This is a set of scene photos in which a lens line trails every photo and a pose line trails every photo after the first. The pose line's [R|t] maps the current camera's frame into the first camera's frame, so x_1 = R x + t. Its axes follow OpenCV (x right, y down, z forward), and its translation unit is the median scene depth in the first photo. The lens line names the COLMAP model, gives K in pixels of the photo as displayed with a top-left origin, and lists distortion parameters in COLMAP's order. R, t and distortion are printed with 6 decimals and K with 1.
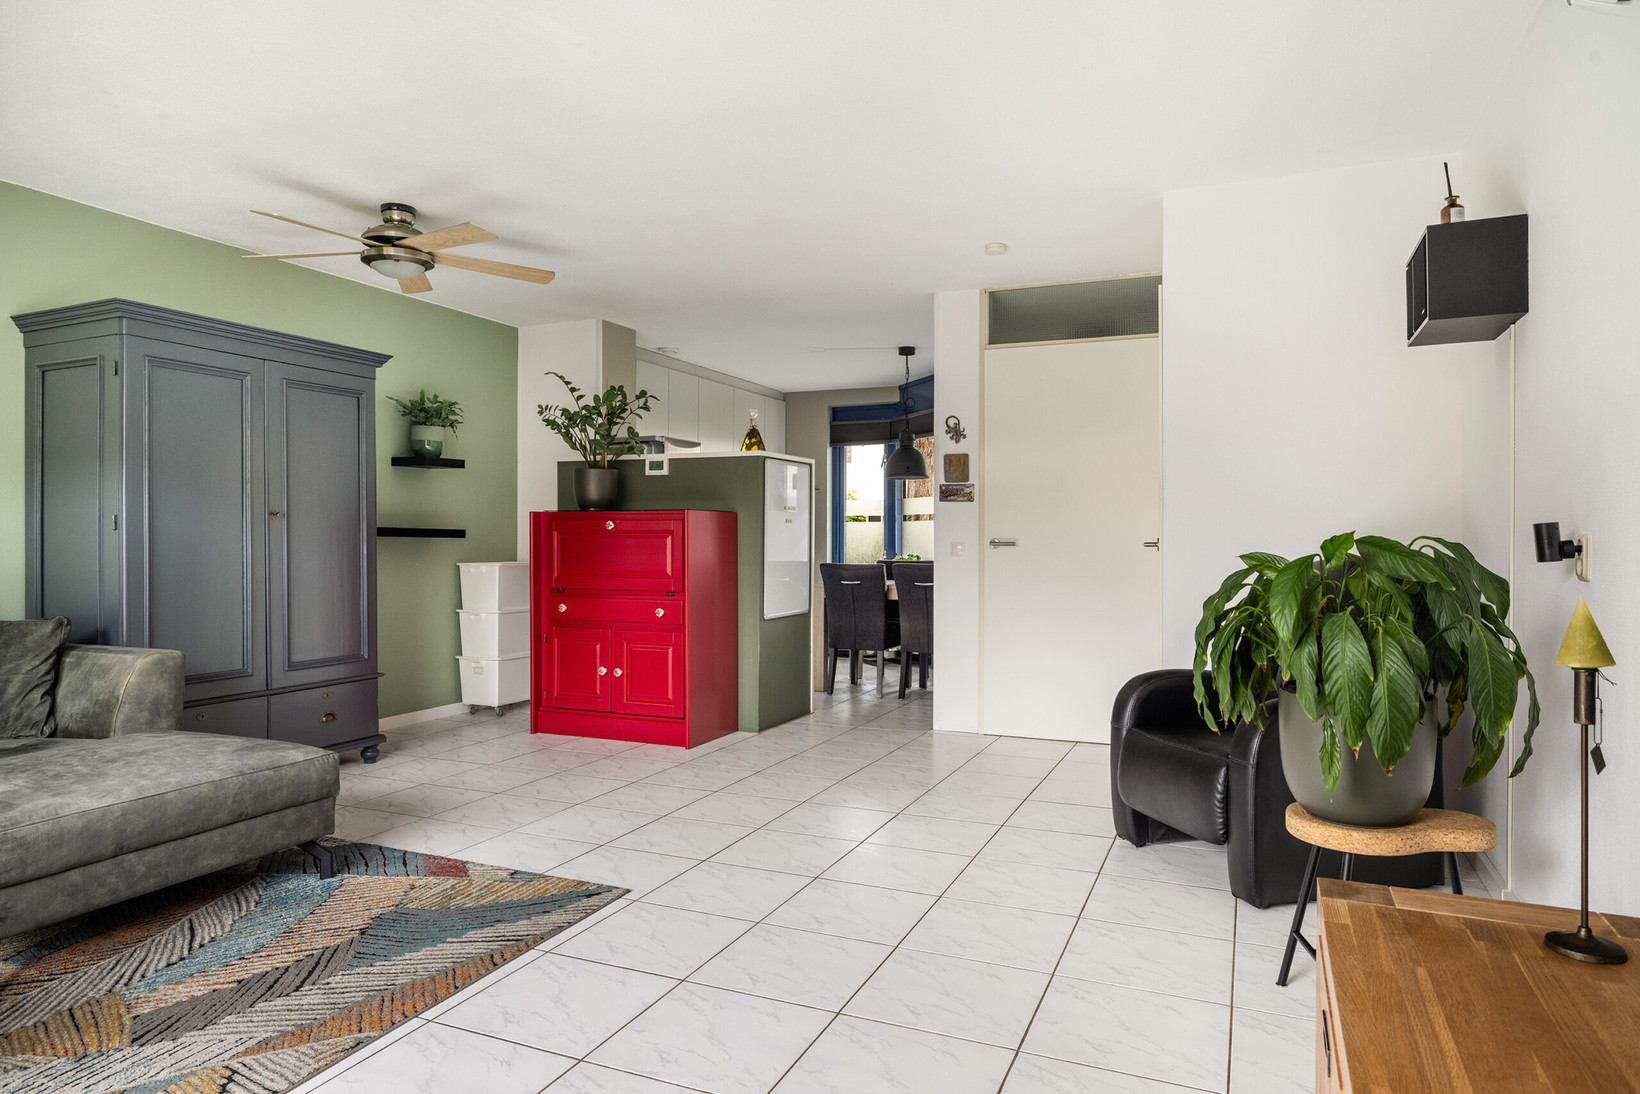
lens RADIAL K [[1009.5, 0, 891.1], [0, 1009.5, 541.4], [0, 0, 1]] dist [0.003333, -0.006927]
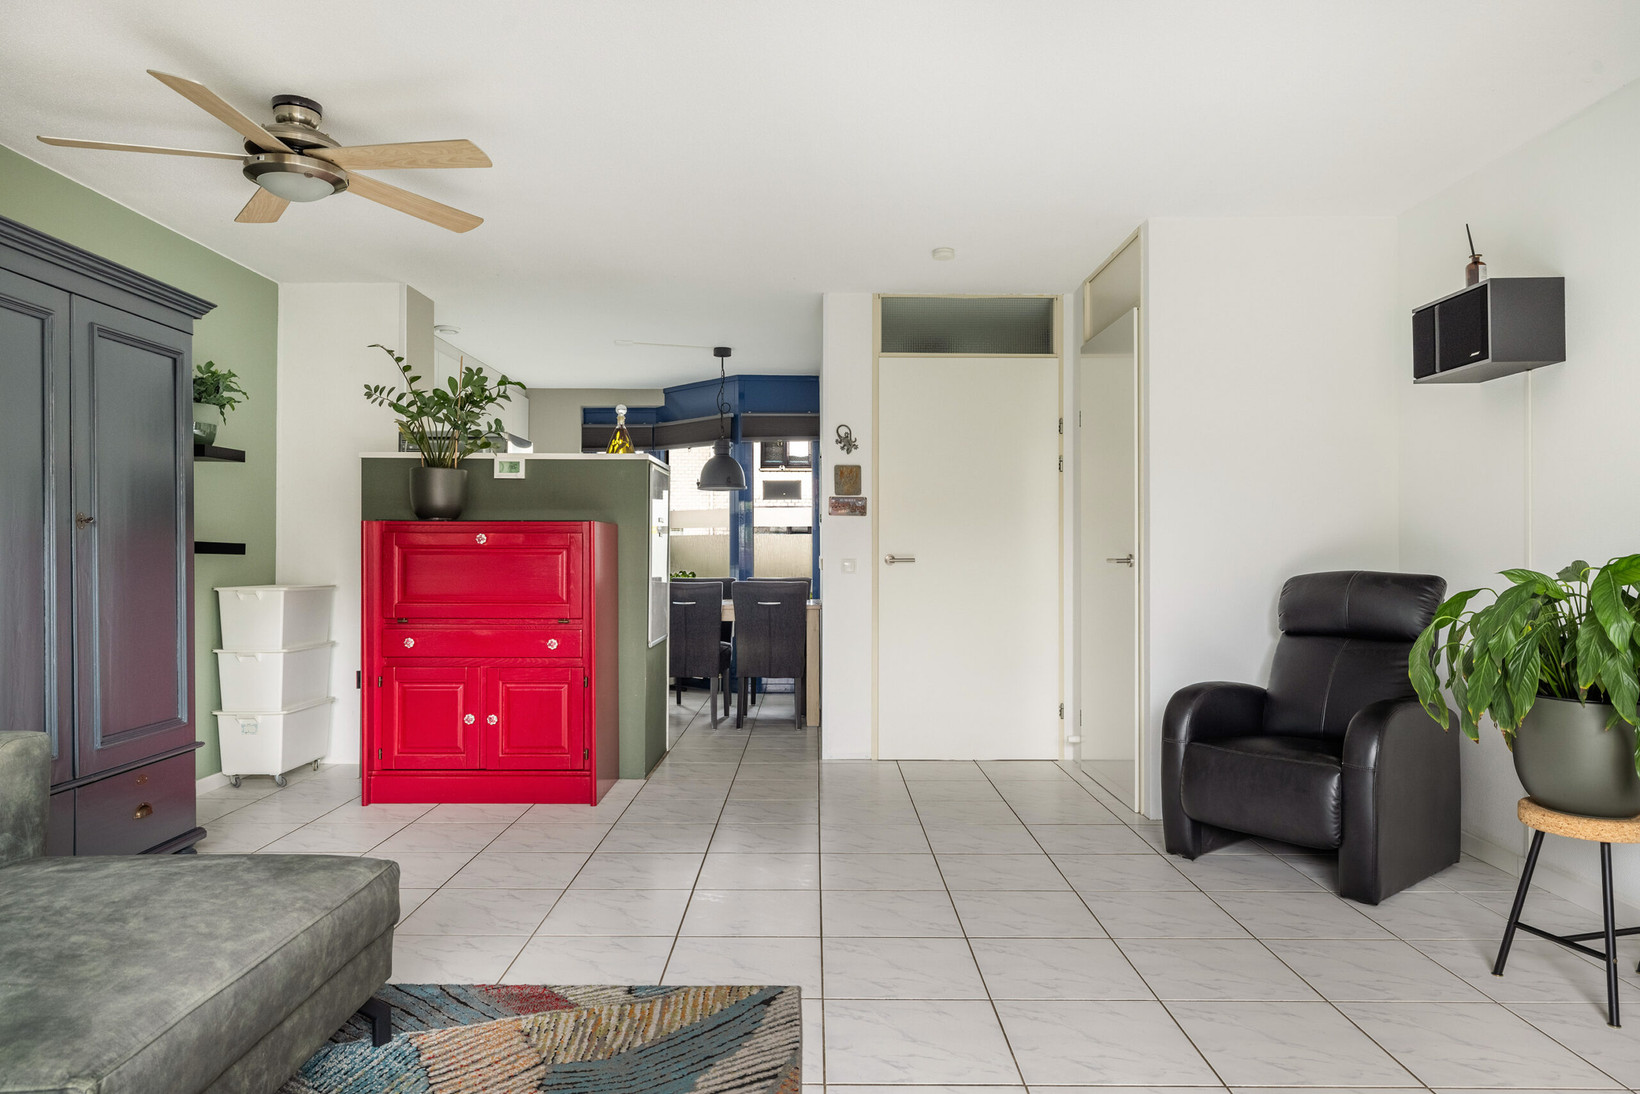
lens RADIAL K [[1009.5, 0, 867.0], [0, 1009.5, 549.4], [0, 0, 1]] dist [0.003333, -0.006927]
pose [[0.920432, 0.001391, 0.390900, -0.300039], [0.001288, 0.999977, -0.006591, -0.001676], [-0.390901, 0.006570, 0.920409, 0.128243]]
